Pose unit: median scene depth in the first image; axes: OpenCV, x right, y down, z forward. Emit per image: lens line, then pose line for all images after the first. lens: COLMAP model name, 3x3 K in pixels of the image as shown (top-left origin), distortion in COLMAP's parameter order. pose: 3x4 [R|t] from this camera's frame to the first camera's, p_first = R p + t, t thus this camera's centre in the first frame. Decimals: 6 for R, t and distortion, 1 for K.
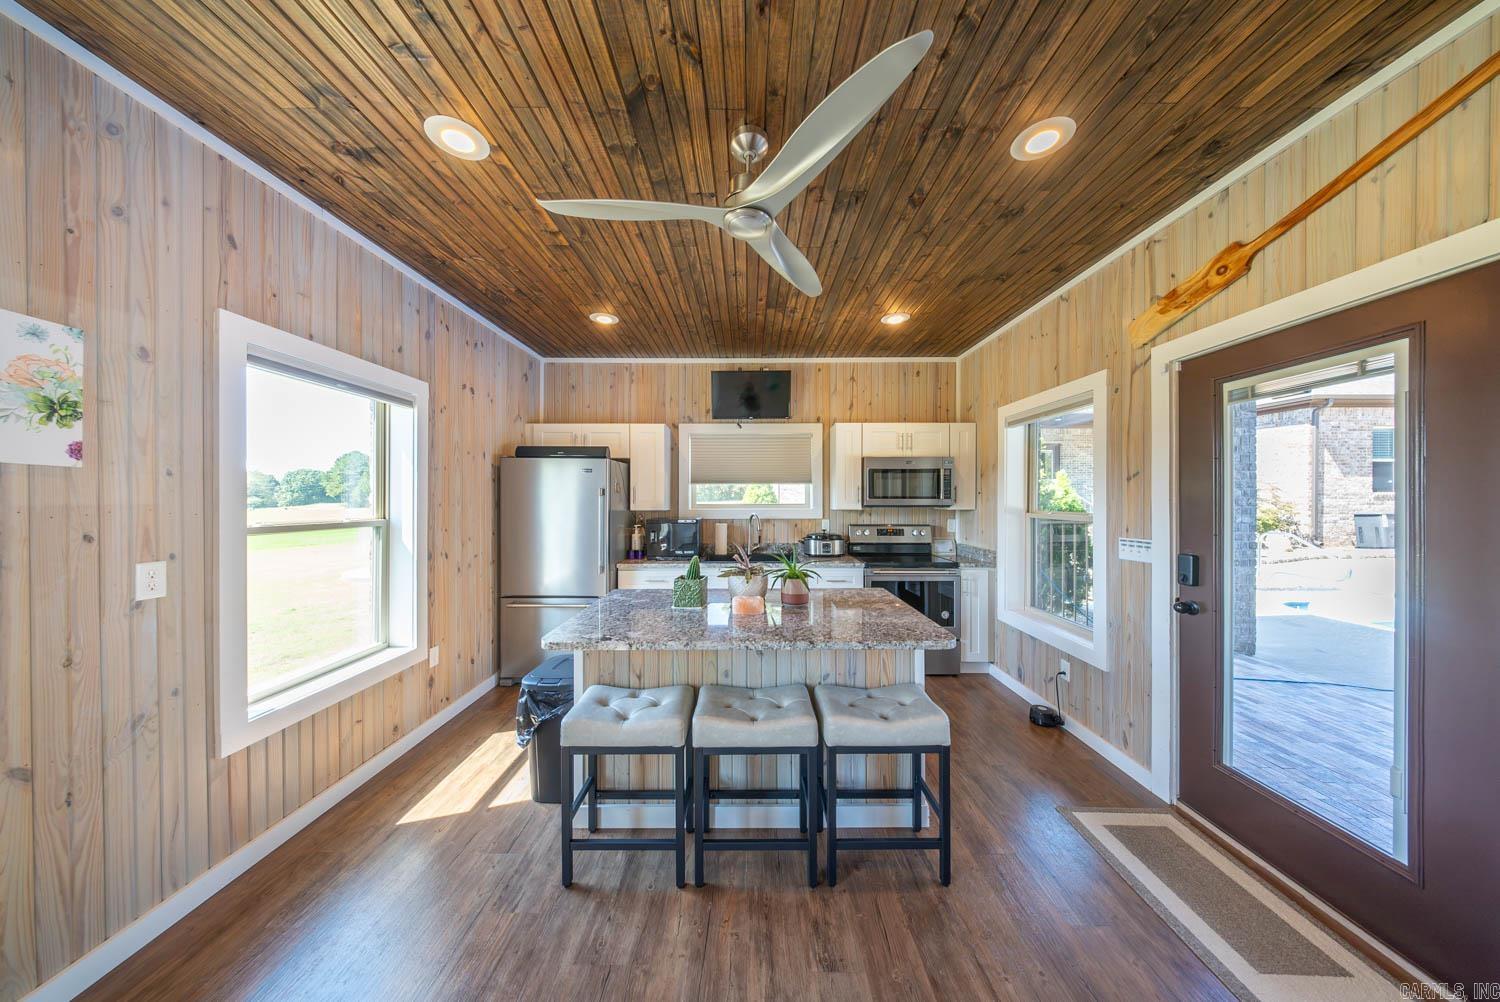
lens RADIAL K [[440.9, 0, 749.9], [0, 440.9, 499.4], [0, 0, 1]] dist [-0.004506, -0.000457]
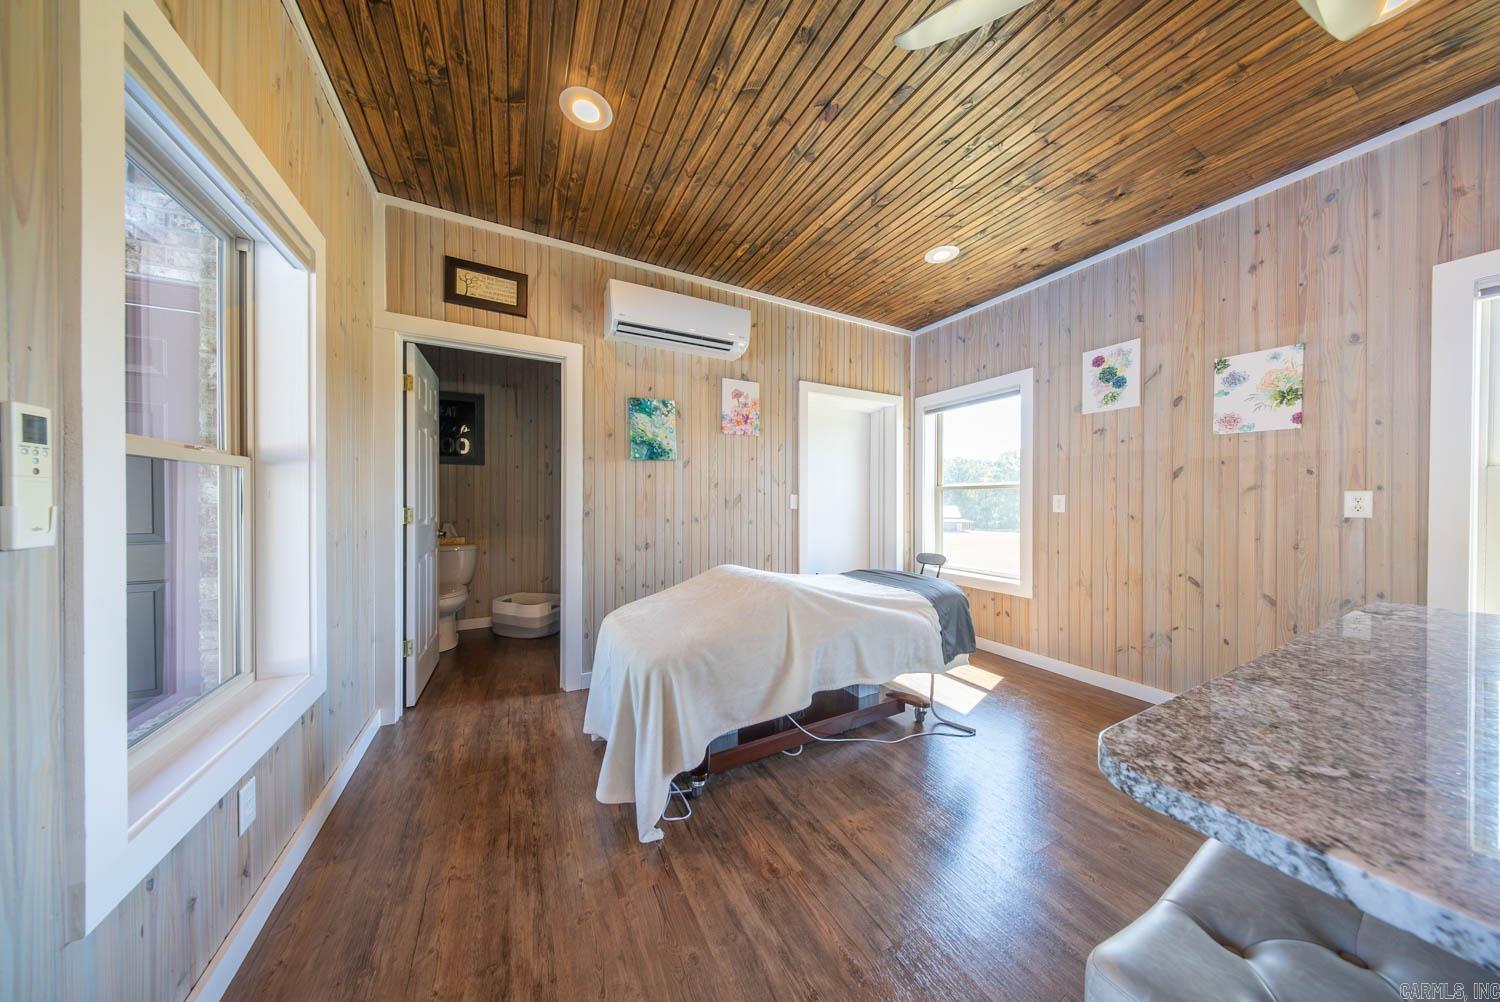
lens RADIAL K [[440.9, 0, 749.0], [0, 440.9, 502.2], [0, 0, 1]] dist [-0.004506, -0.000457]
pose [[-0.879822, 0.000430, -0.475304, 0.989876], [-0.001509, 0.999992, 0.003697, 0.188556], [0.475302, 0.003970, -0.879814, 1.369982]]
